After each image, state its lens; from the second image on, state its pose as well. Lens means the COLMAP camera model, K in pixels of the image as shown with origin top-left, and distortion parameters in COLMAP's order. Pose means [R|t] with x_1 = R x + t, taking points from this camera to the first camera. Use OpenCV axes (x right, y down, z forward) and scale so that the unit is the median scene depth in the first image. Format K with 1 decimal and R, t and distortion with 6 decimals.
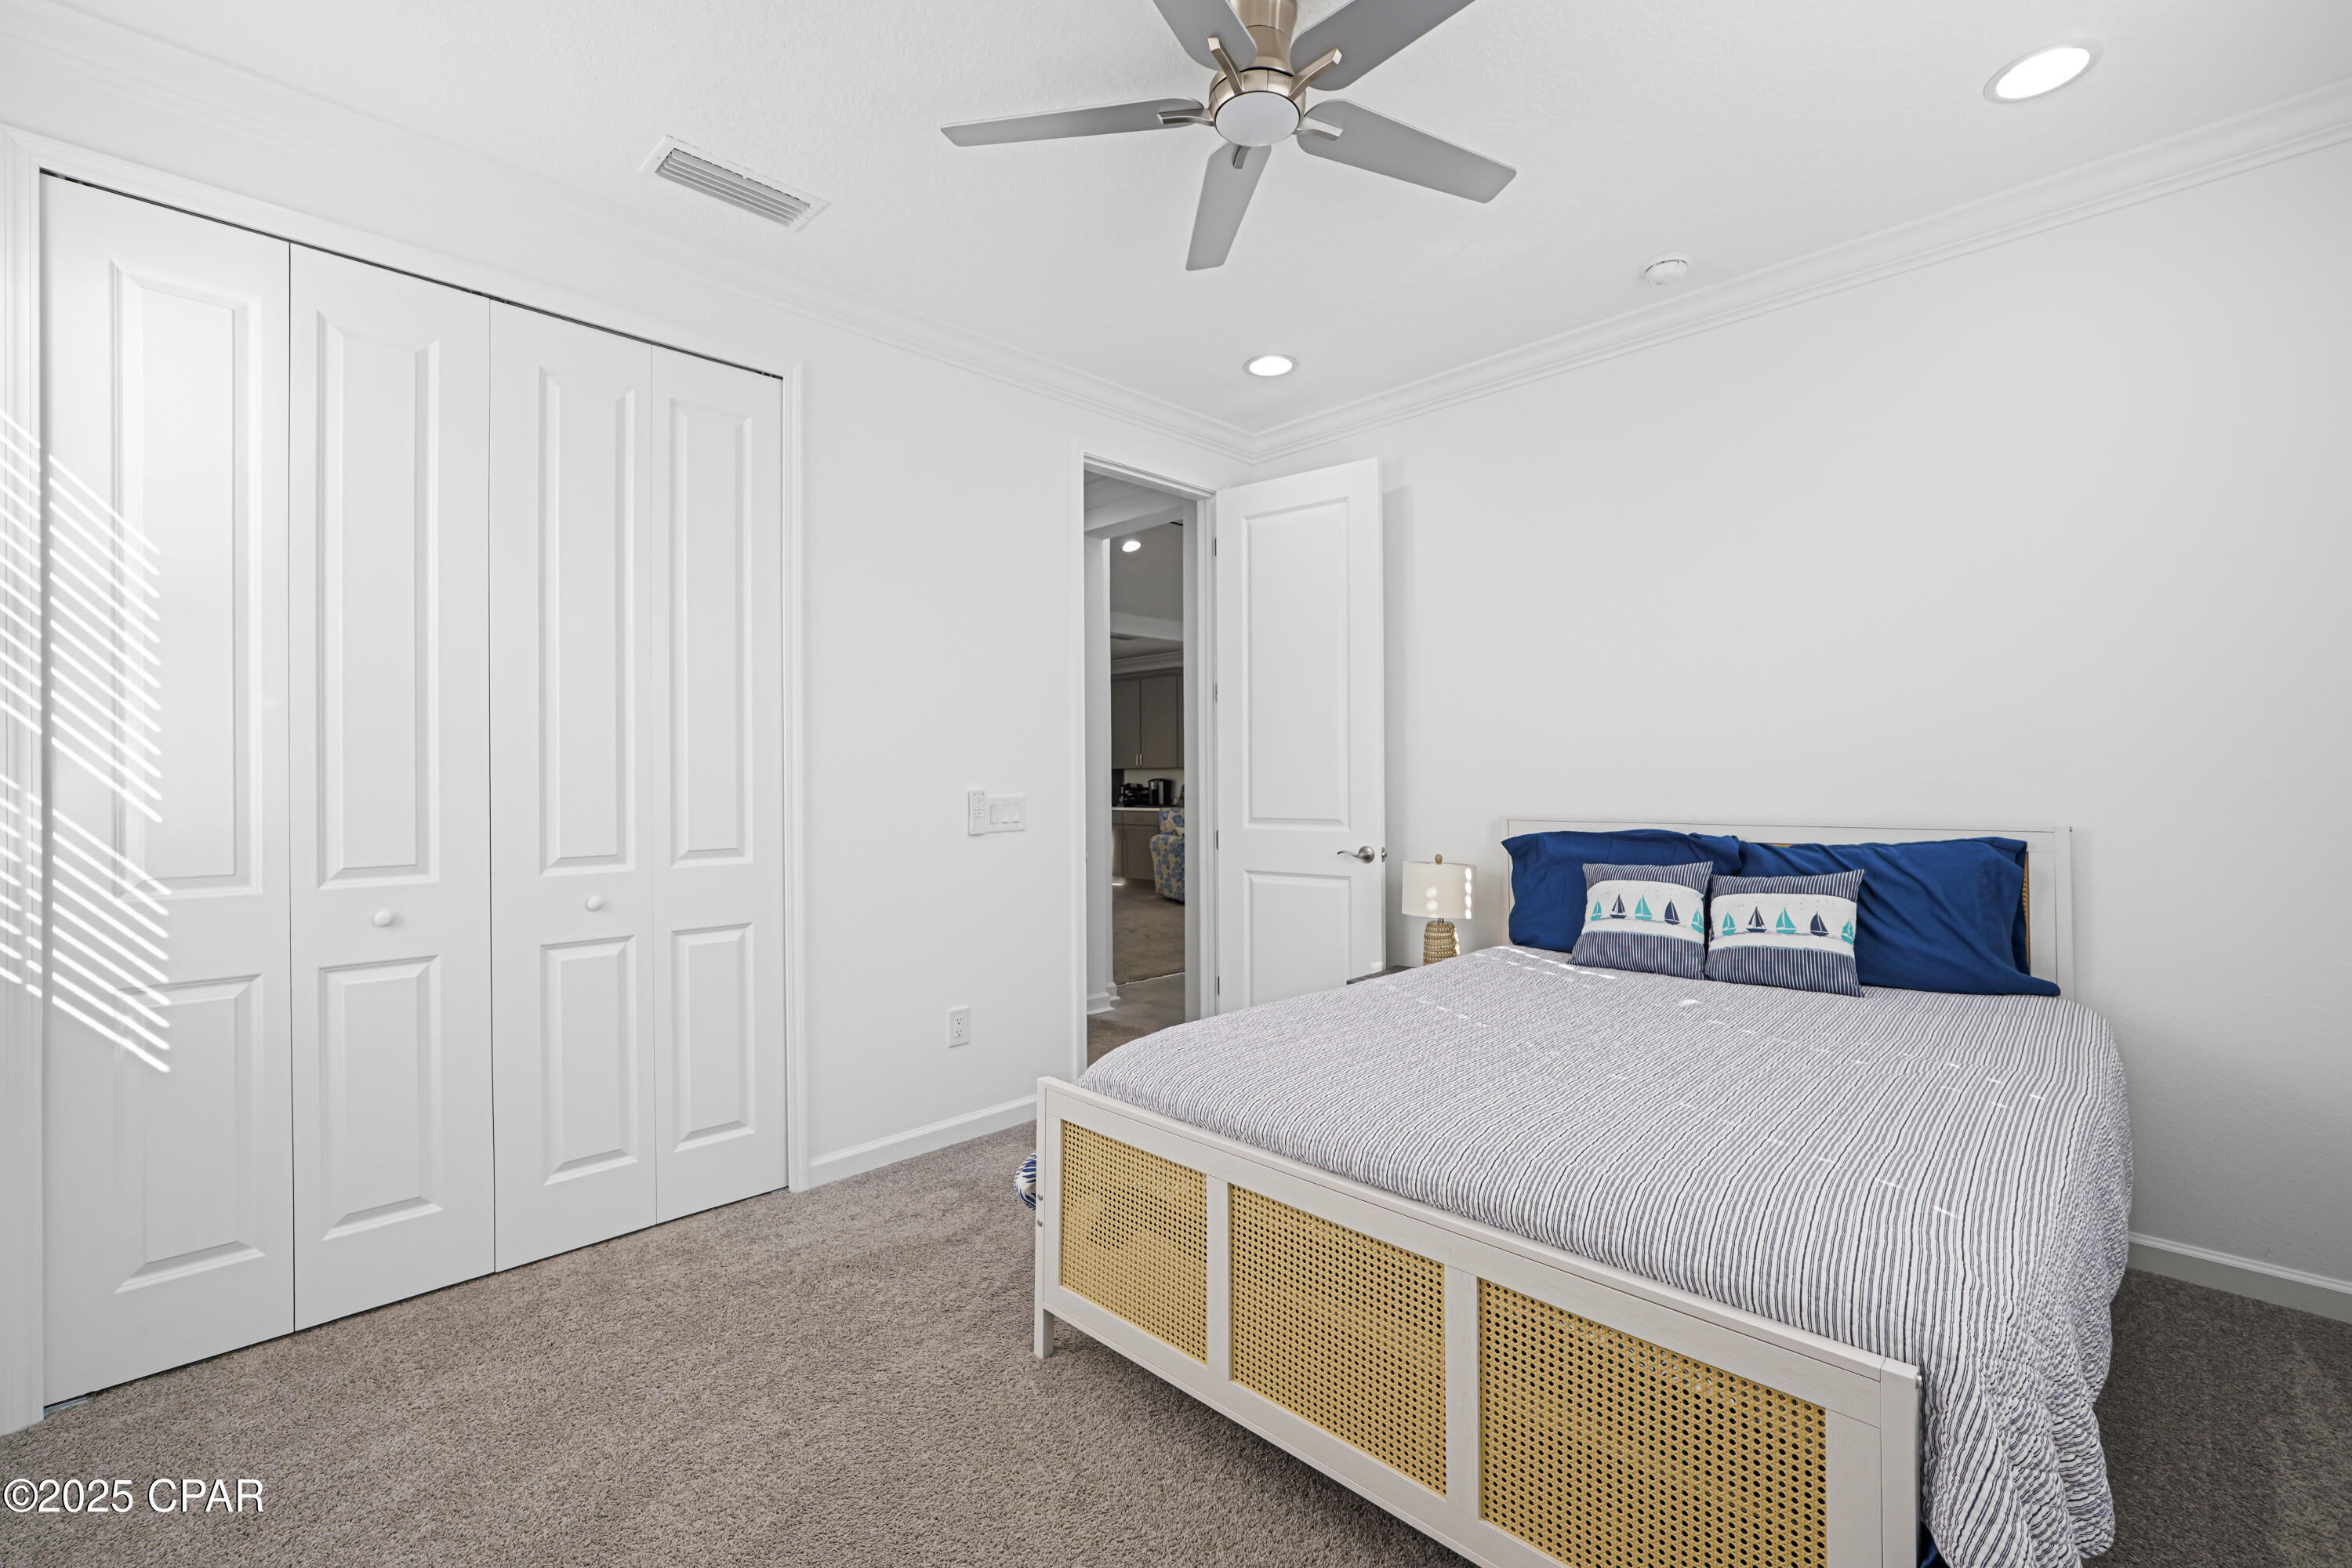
lens RADIAL K [[1010.6, 0, 1174.8], [0, 1010.6, 765.9], [0, 0, 1]] dist [-0.012067, 0.004802]
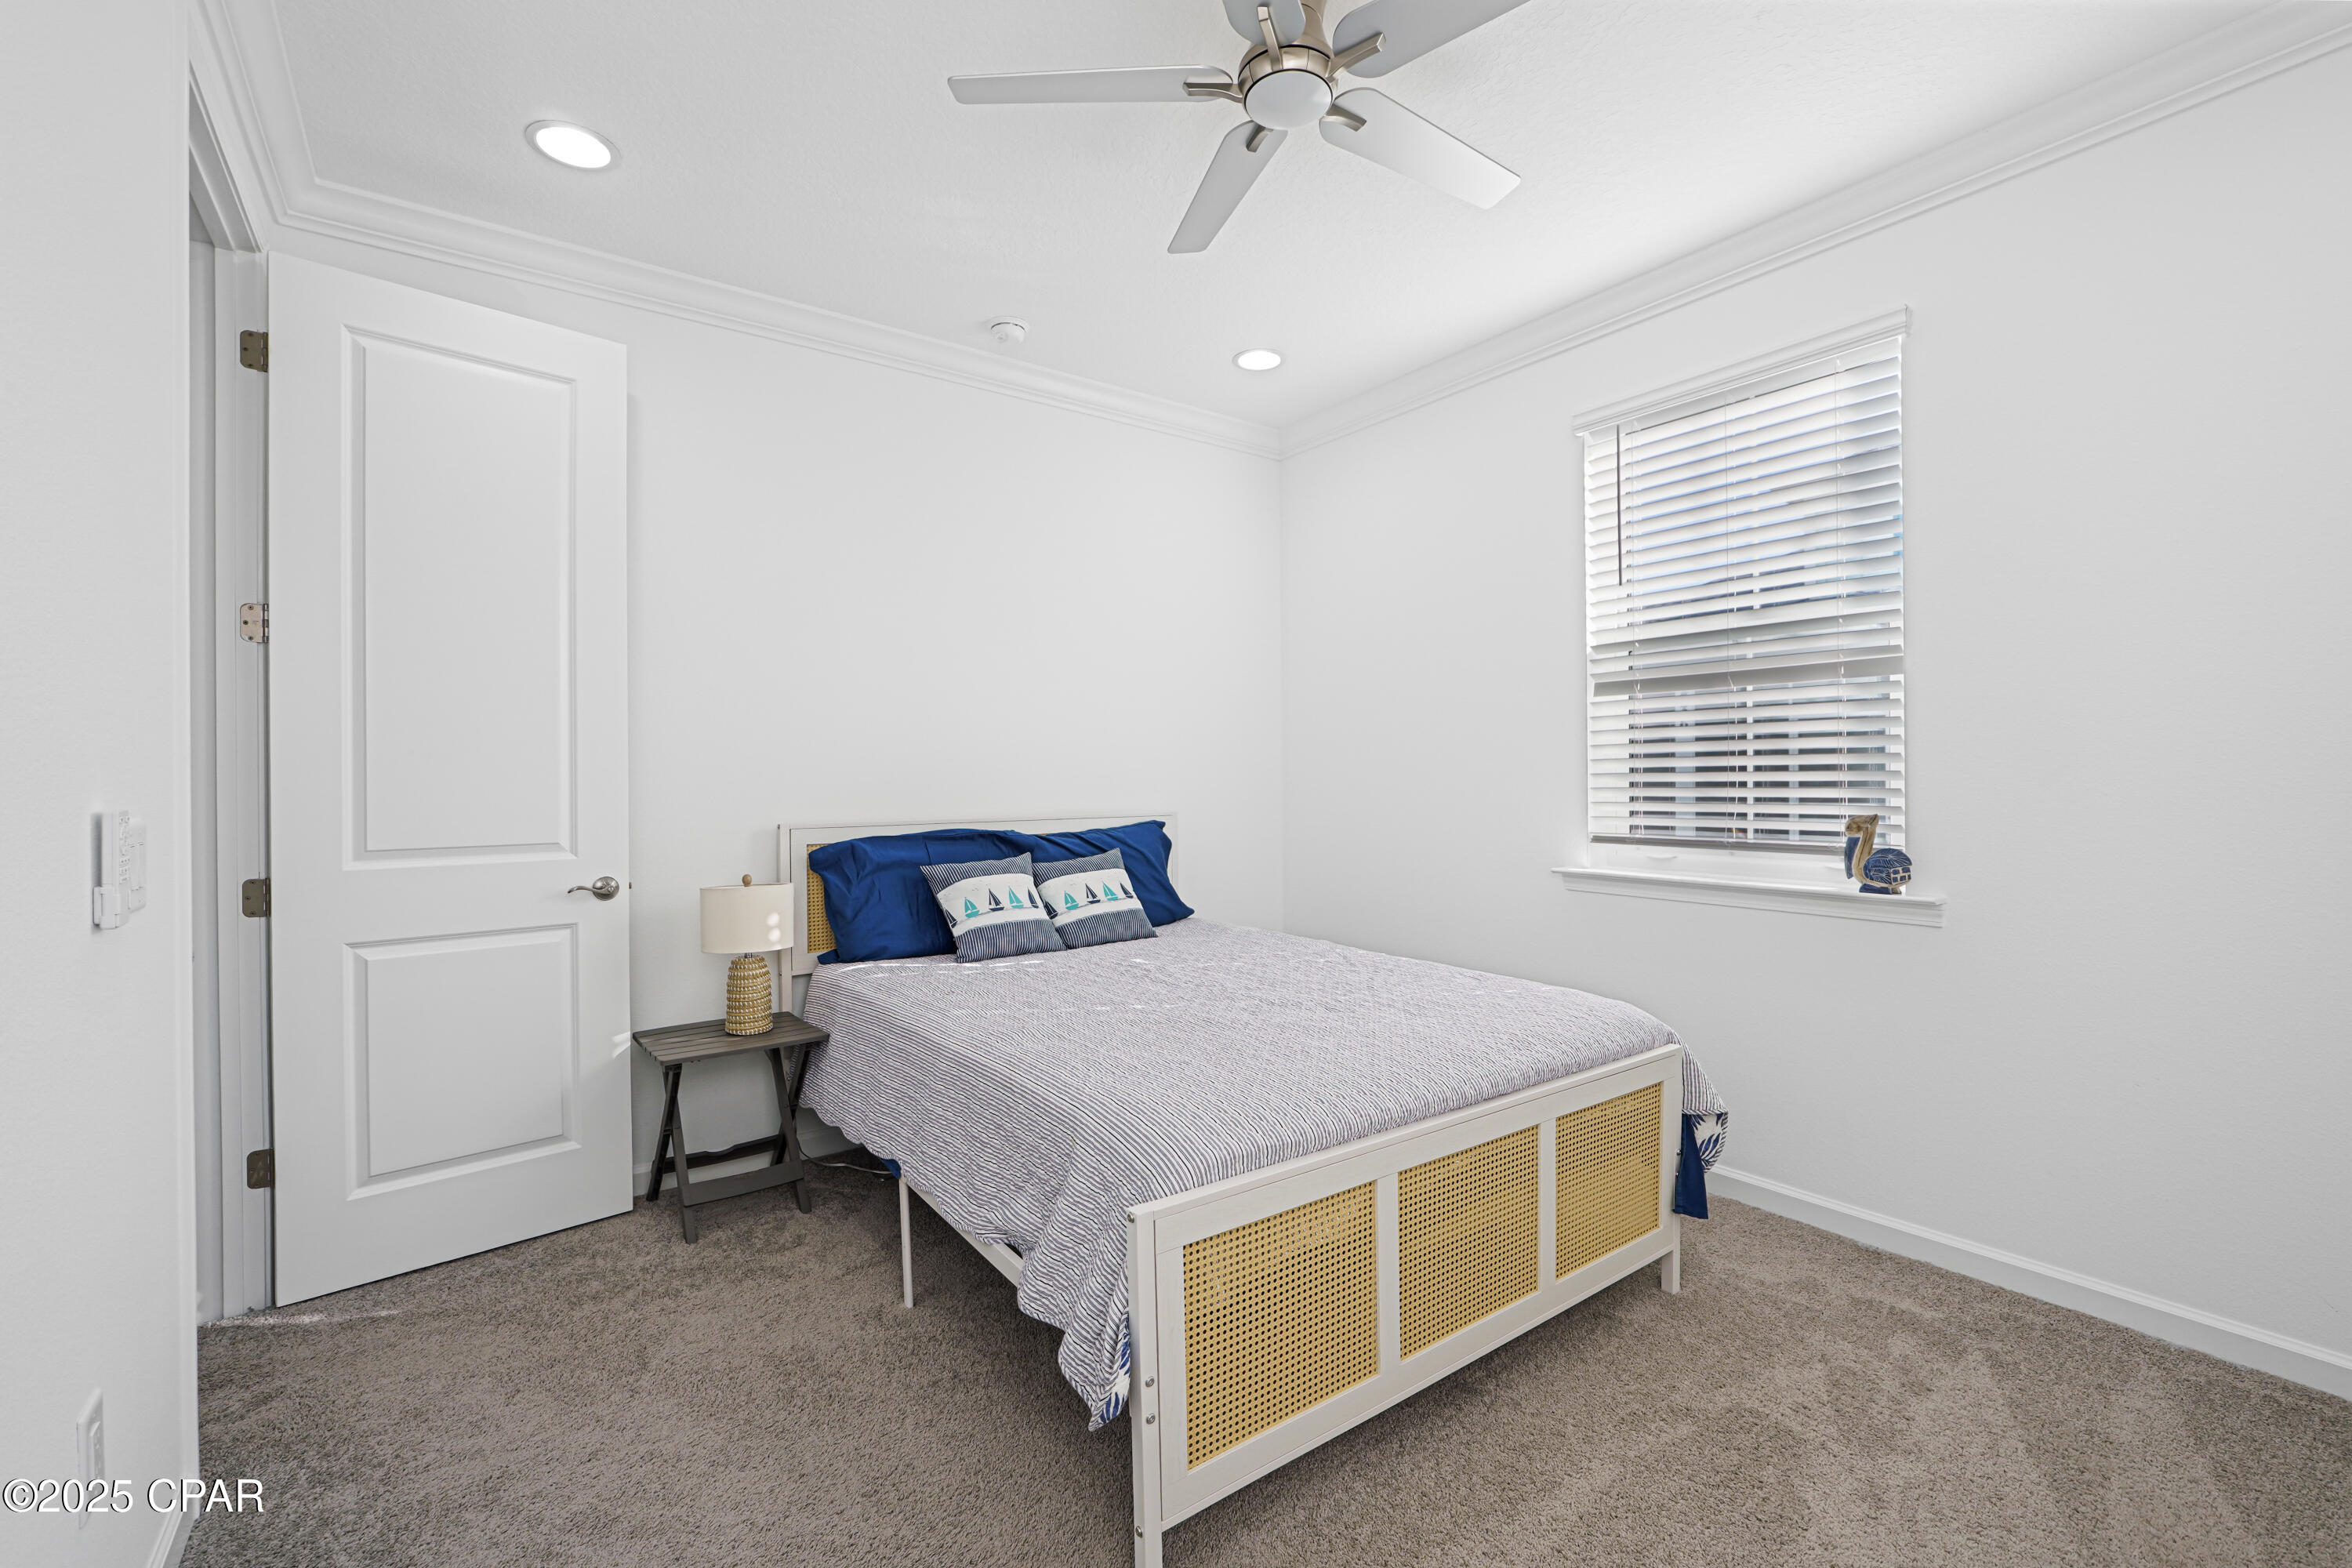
lens RADIAL K [[1010.6, 0, 1180.0], [0, 1010.6, 764.6], [0, 0, 1]] dist [-0.012067, 0.004802]
pose [[0.148455, 0.016066, 0.988789, -0.623490], [-0.009619, 0.999844, -0.014801, 0.008845], [-0.988872, -0.007313, 0.148586, 0.664455]]
